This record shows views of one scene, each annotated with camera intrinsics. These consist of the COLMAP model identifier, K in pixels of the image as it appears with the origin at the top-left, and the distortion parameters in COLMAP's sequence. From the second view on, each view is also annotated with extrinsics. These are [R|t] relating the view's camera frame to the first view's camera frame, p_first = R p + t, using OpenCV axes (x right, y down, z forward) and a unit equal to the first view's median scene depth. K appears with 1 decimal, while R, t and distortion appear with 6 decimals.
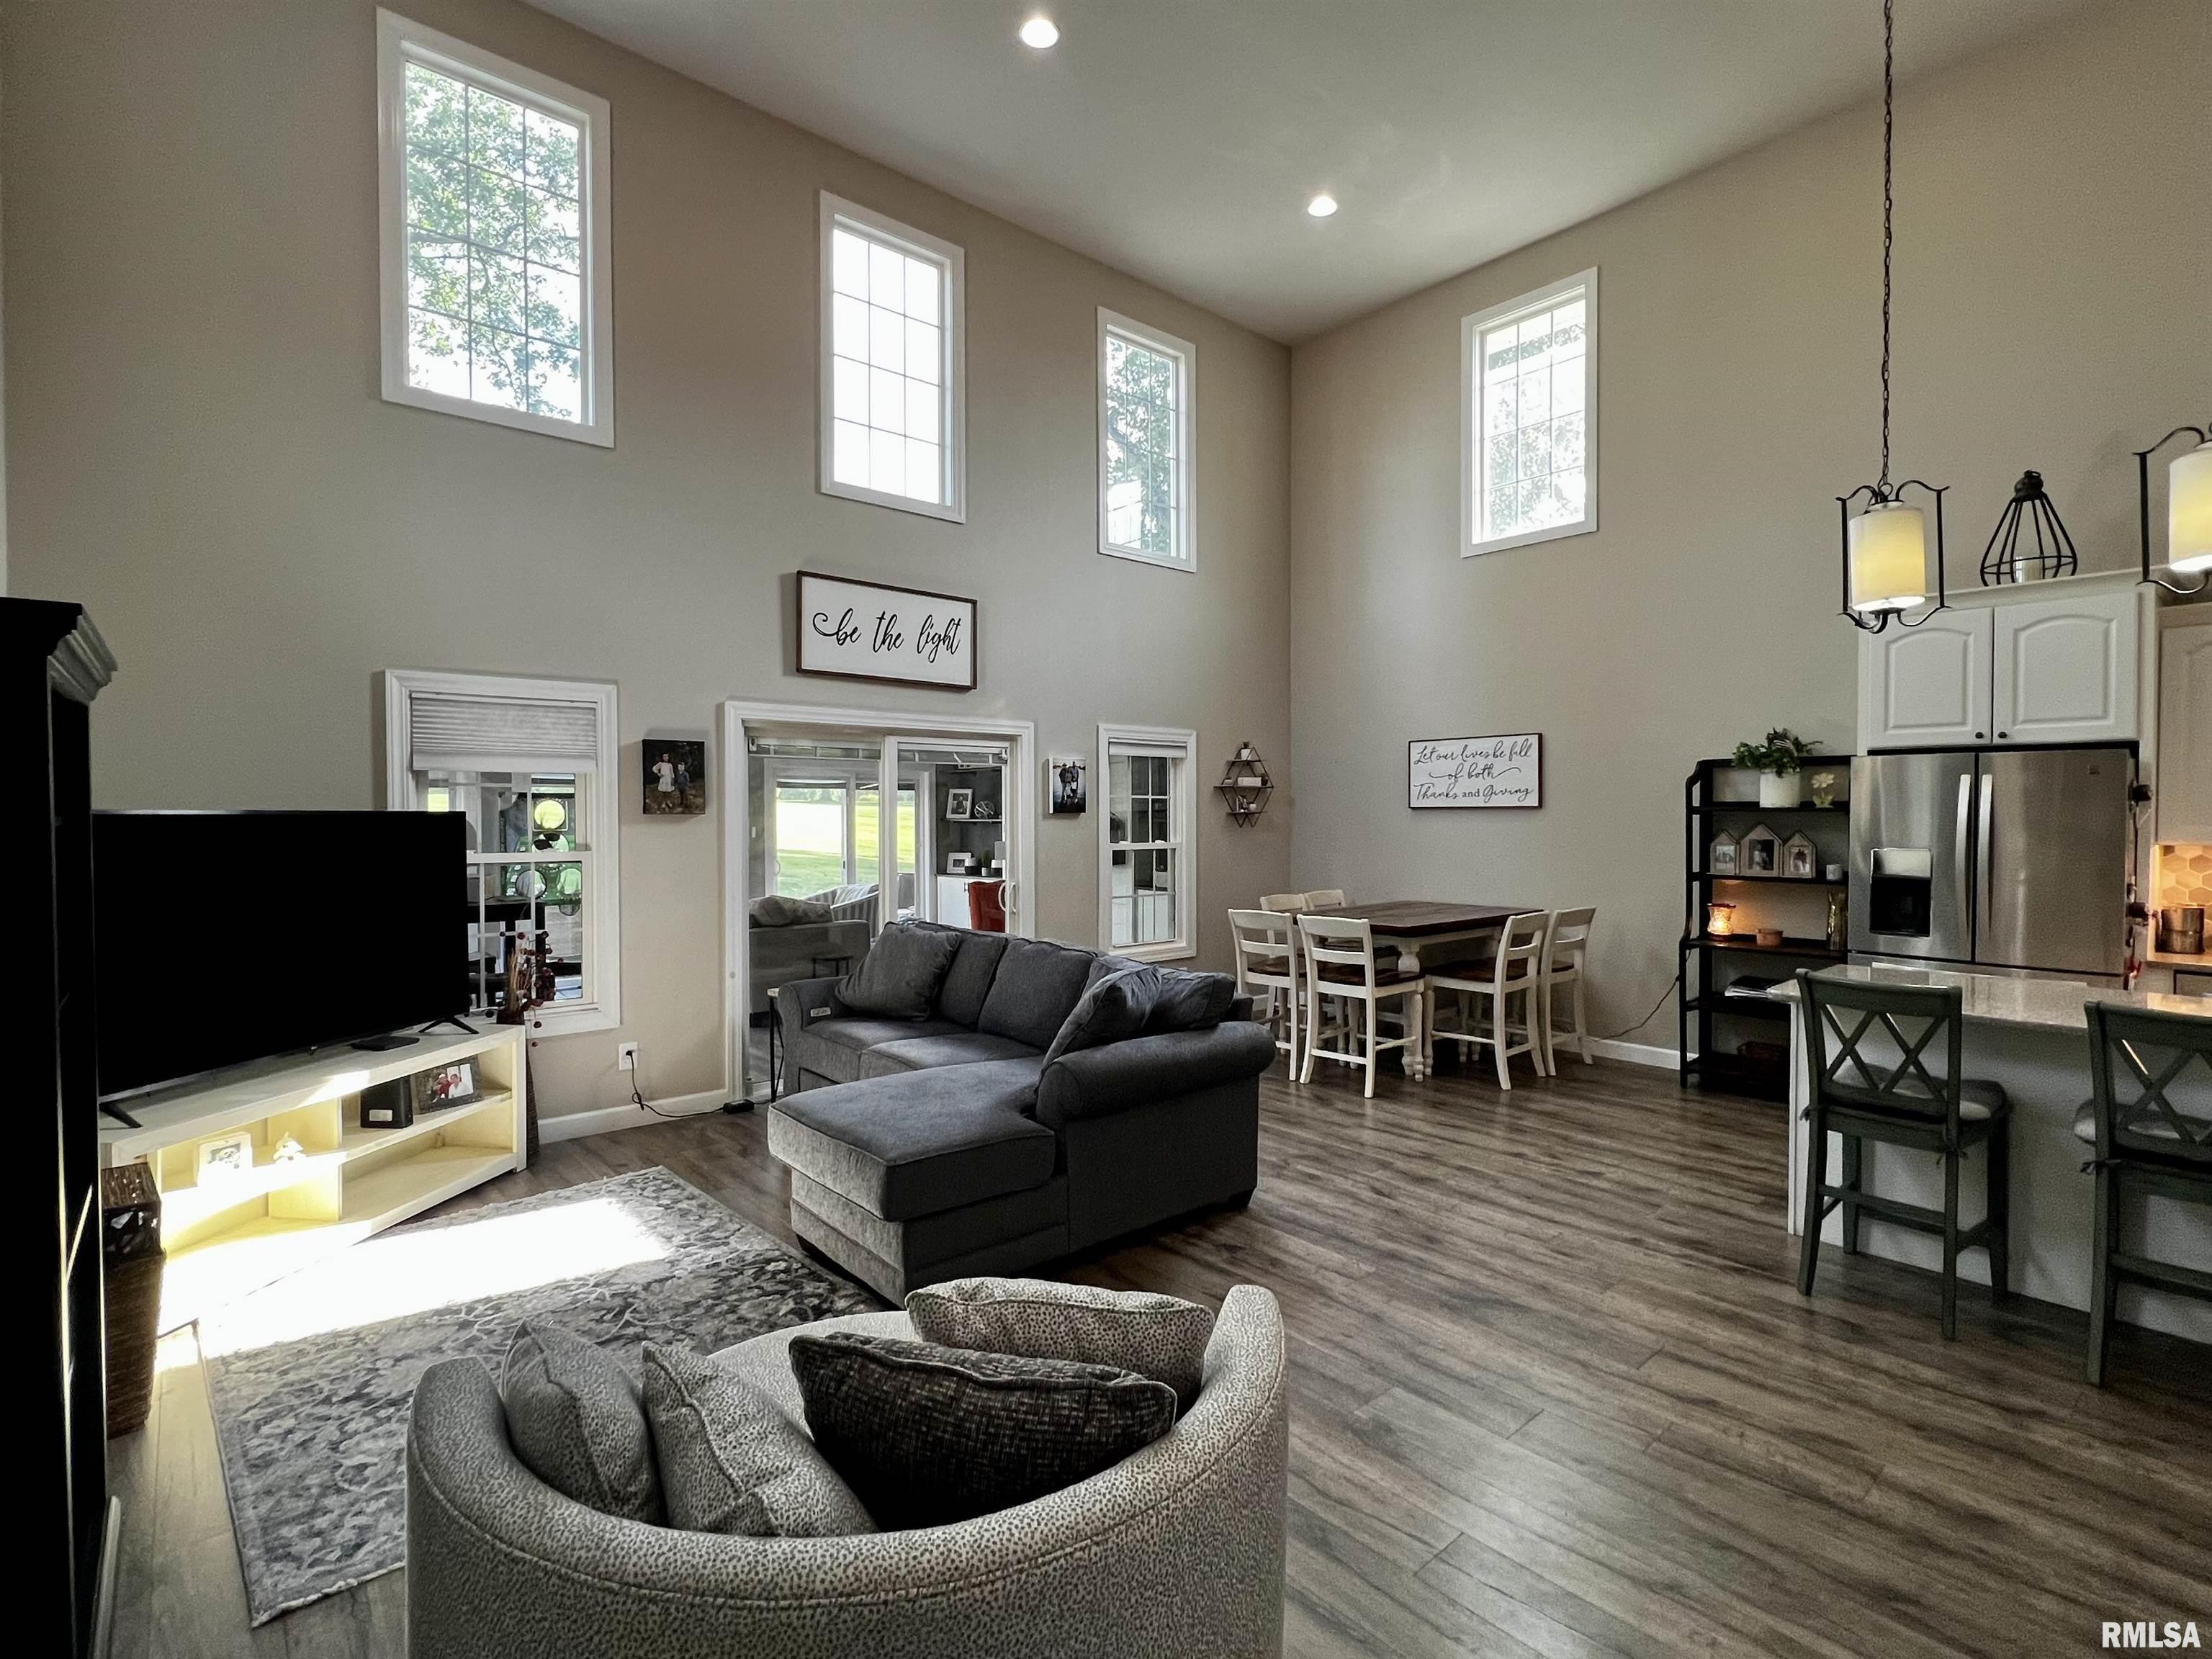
lens RADIAL K [[1056.5, 0, 1104.0], [0, 1056.5, 828.8], [0, 0, 1]] dist [-0.002392, 0.000354]
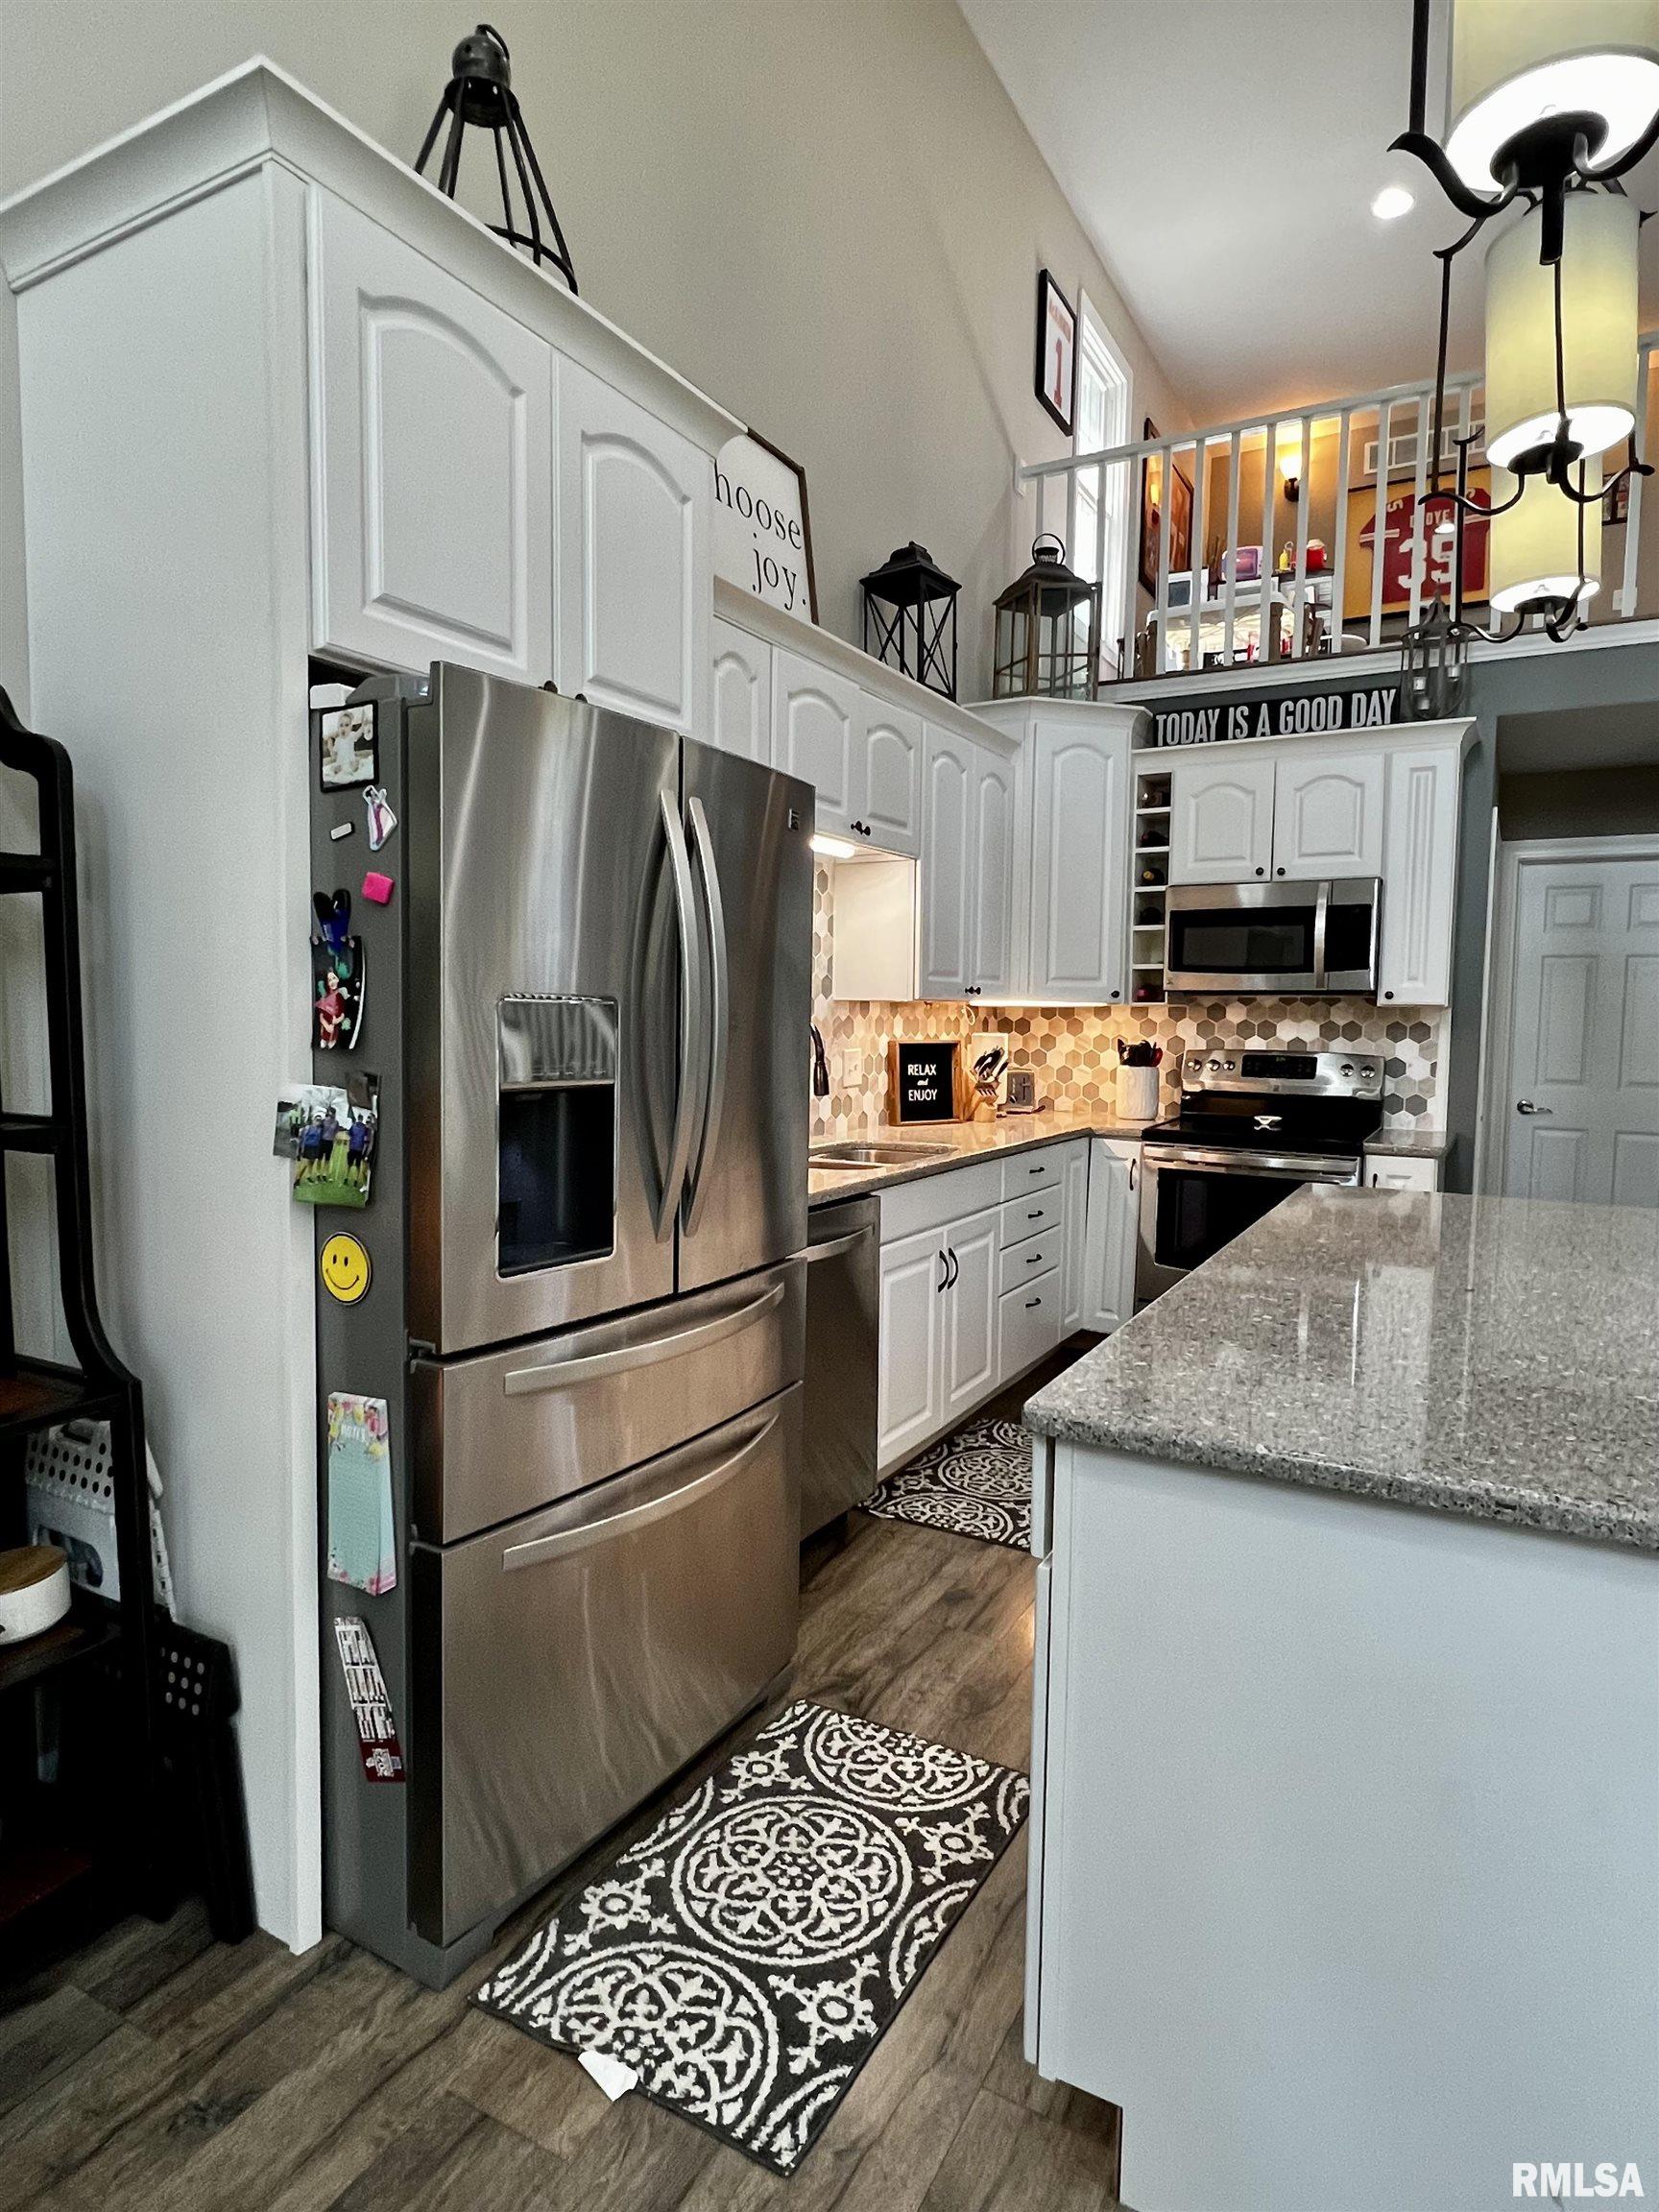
lens RADIAL K [[1237.1, 0, 828.7], [0, 1237.1, 1100.1], [0, 0, 1]] dist [-0.001784, 0.000330]
pose [[-0.335699, -0.068072, 0.939506, 0.362354], [0.005680, 0.997221, 0.074283, 0.022169], [-0.941952, 0.030273, -0.334379, 1.006574]]
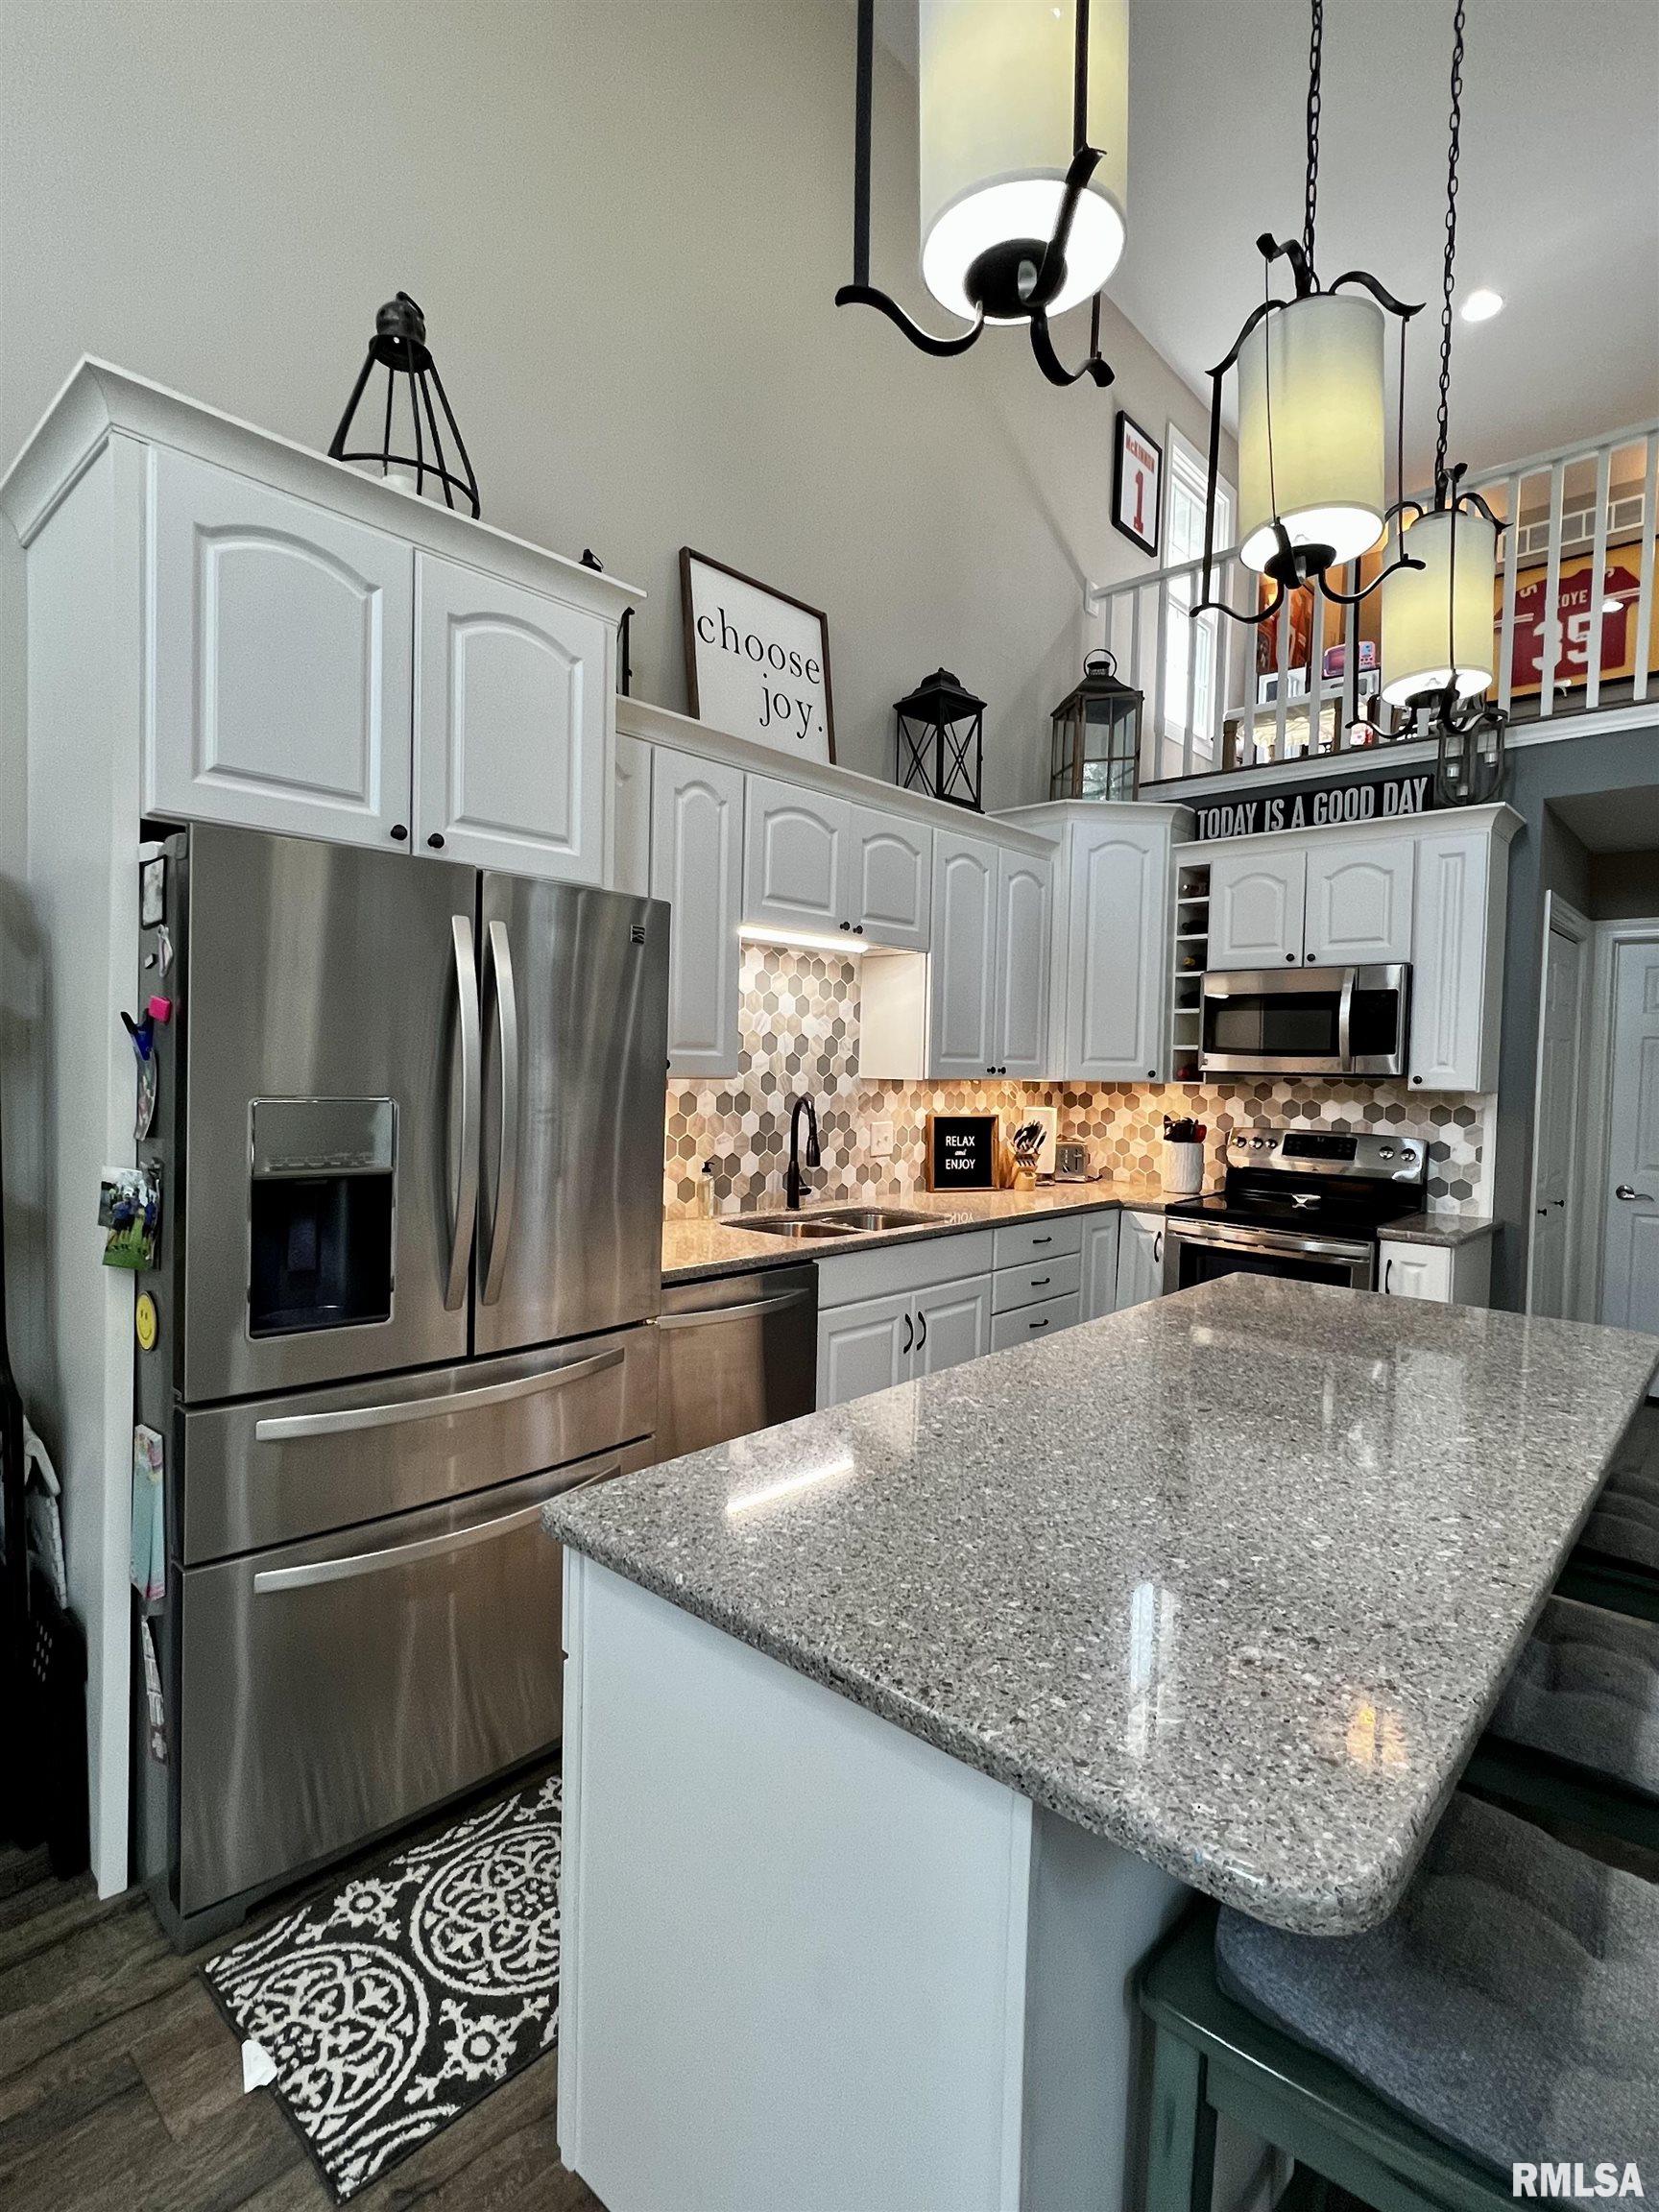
lens RADIAL K [[1082.5, 0, 825.4], [0, 1082.5, 1102.4], [0, 0, 1]] dist [-0.002473, 0.000876]
pose [[-0.117230, -0.034143, 0.992518, 0.344574], [-0.005216, 0.999416, 0.033764, 0.006925], [-0.993091, -0.001219, -0.117340, 0.835605]]
